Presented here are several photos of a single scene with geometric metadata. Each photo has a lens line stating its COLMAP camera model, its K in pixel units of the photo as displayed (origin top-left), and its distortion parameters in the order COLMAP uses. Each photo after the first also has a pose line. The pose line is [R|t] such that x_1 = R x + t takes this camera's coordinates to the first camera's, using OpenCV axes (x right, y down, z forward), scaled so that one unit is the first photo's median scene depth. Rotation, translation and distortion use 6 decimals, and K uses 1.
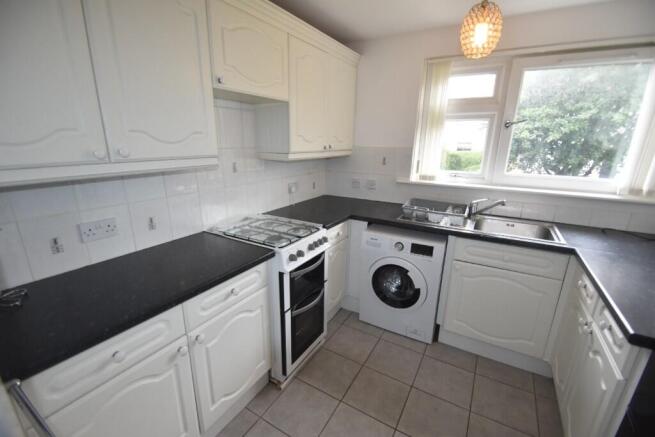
lens RADIAL K [[290.7, 0, 317.5], [0, 290.7, 226.3], [0, 0, 1]] dist [0.014778, -0.015415]
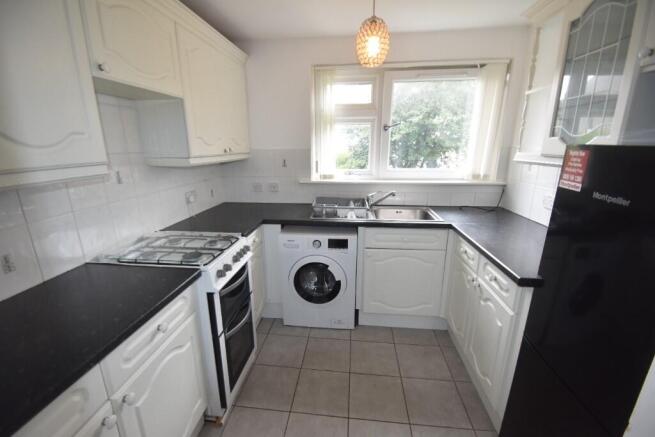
lens RADIAL K [[290.7, 0, 317.5], [0, 290.7, 226.3], [0, 0, 1]] dist [0.014778, -0.015415]
pose [[0.910181, -0.128159, 0.393886, -0.121643], [0.134270, 0.990871, 0.012132, -0.005295], [-0.391845, 0.041845, 0.919079, 0.049786]]
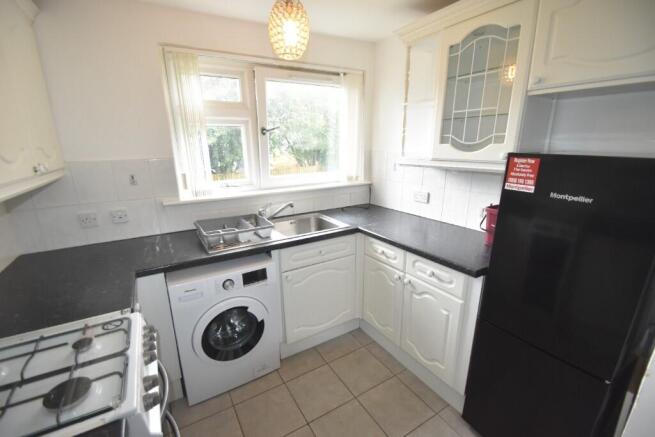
lens RADIAL K [[290.7, 0, 317.5], [0, 290.7, 226.3], [0, 0, 1]] dist [0.014778, -0.015415]
pose [[0.471458, -0.263084, 0.841733, -0.235124], [0.272690, 0.951180, 0.144556, -0.133804], [-0.838670, 0.161380, 0.520182, 0.385494]]
